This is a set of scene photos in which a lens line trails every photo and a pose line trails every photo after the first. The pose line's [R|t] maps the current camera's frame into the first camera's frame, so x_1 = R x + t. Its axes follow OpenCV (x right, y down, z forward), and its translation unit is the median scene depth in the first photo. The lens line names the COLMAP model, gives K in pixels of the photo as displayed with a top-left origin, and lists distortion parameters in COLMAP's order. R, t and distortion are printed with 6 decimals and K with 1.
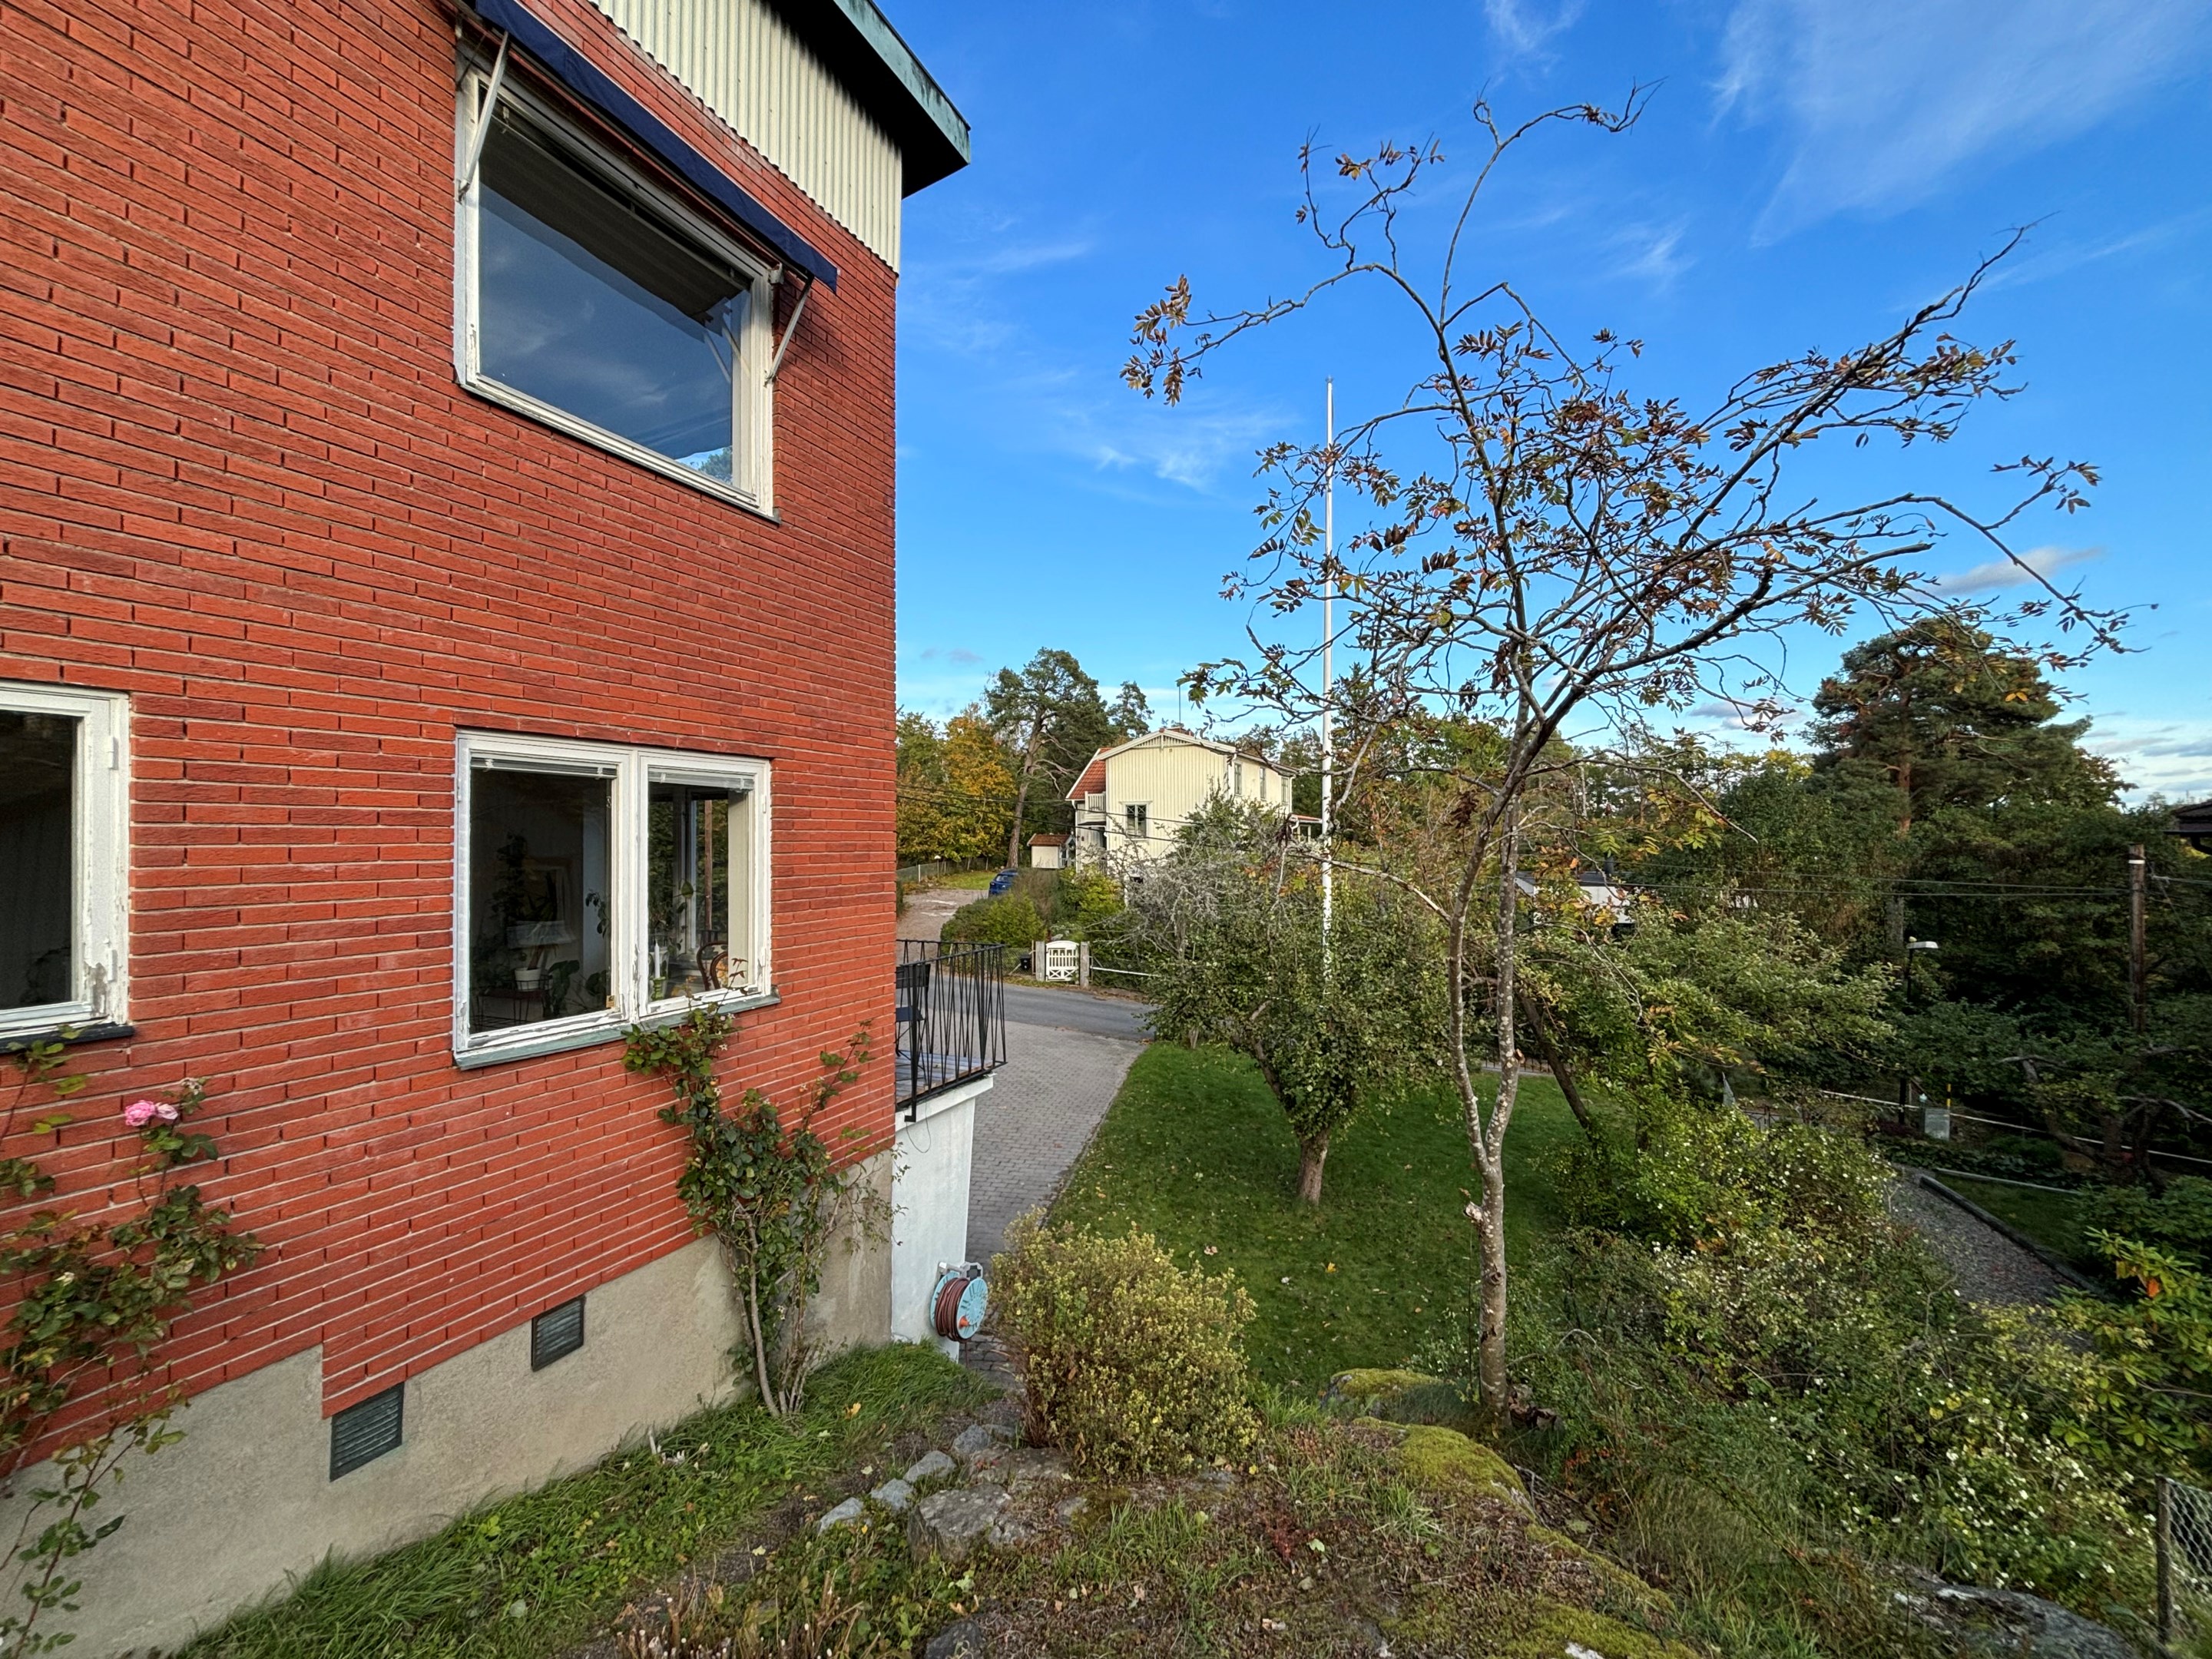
lens RADIAL K [[885.2, 0, 1115.5], [0, 885.2, 841.9], [0, 0, 1]] dist [0.008013, -0.000951]
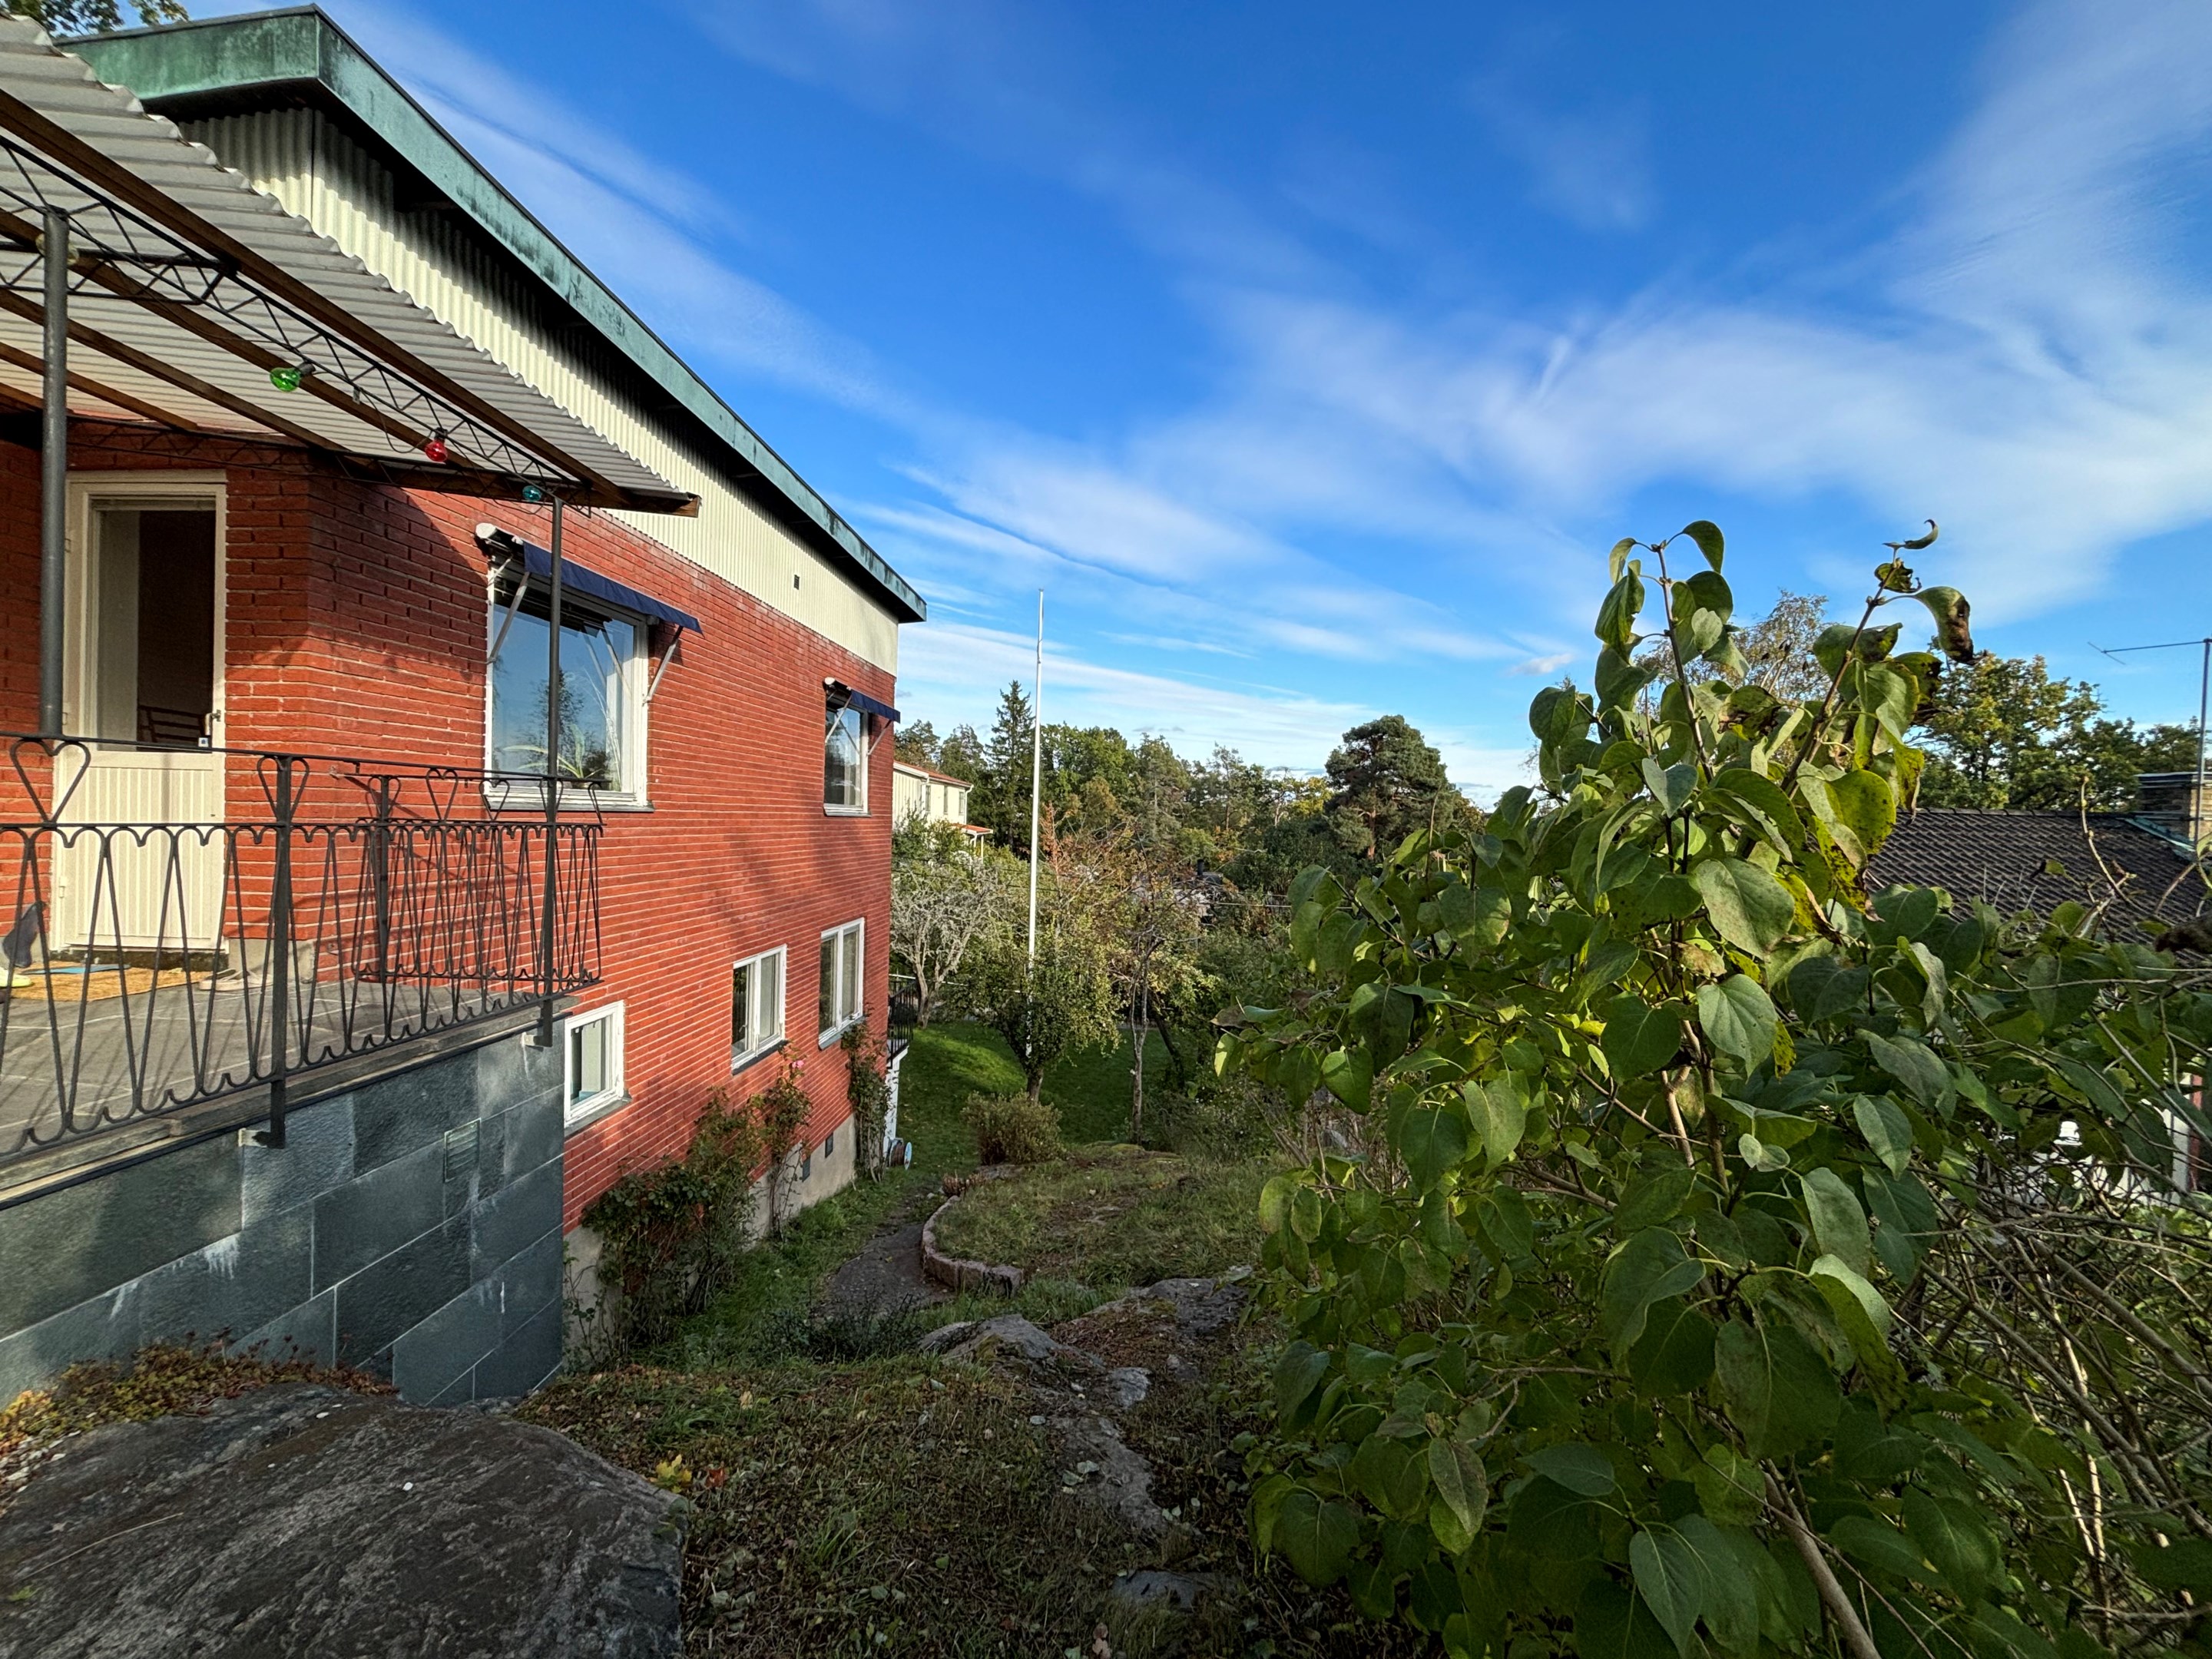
lens RADIAL K [[885.2, 0, 1106.0], [0, 885.2, 830.0], [0, 0, 1]] dist [0.008013, -0.000951]
pose [[0.924754, 0.020179, 0.380029, -0.651598], [-0.025830, 0.999619, 0.009775, -0.340159], [-0.379687, -0.018856, 0.924923, -1.347789]]
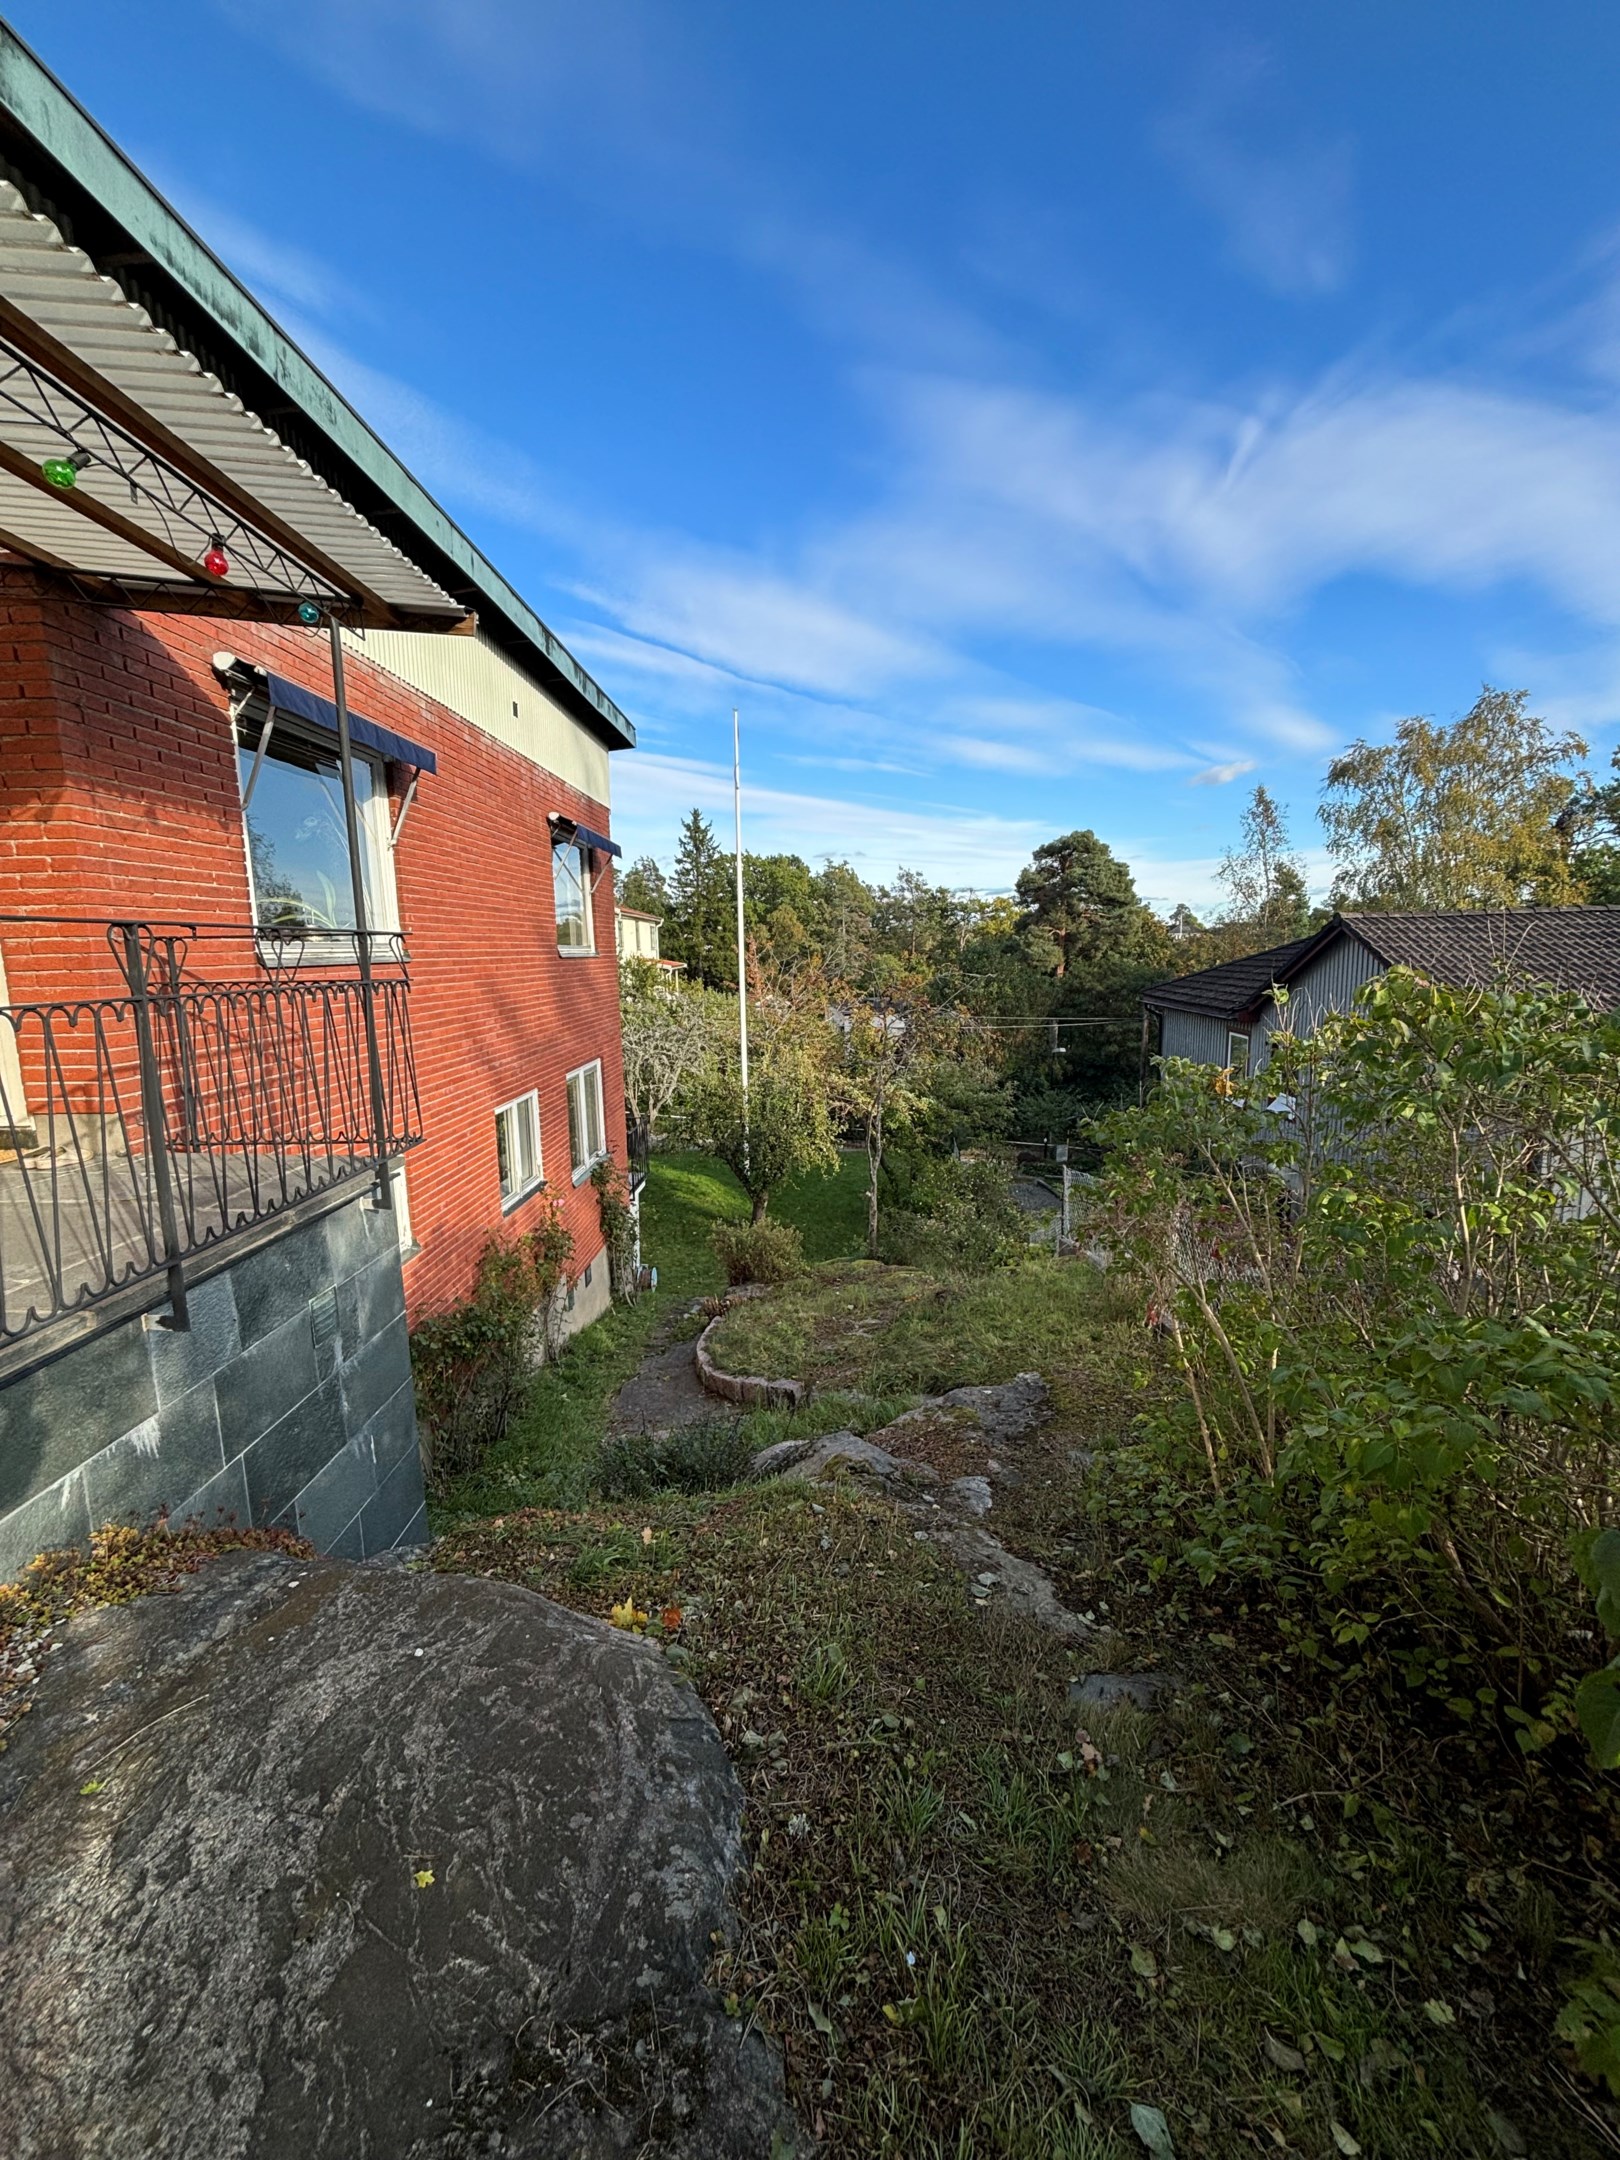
lens RADIAL K [[864.4, 0, 815.9], [0, 864.4, 1070.7], [0, 0, 1]] dist [0.008013, -0.000951]
pose [[0.912243, -0.068532, 0.403875, -0.749458], [0.012650, 0.990150, 0.139440, -0.347543], [-0.409453, -0.122094, 0.904124, -1.270156]]
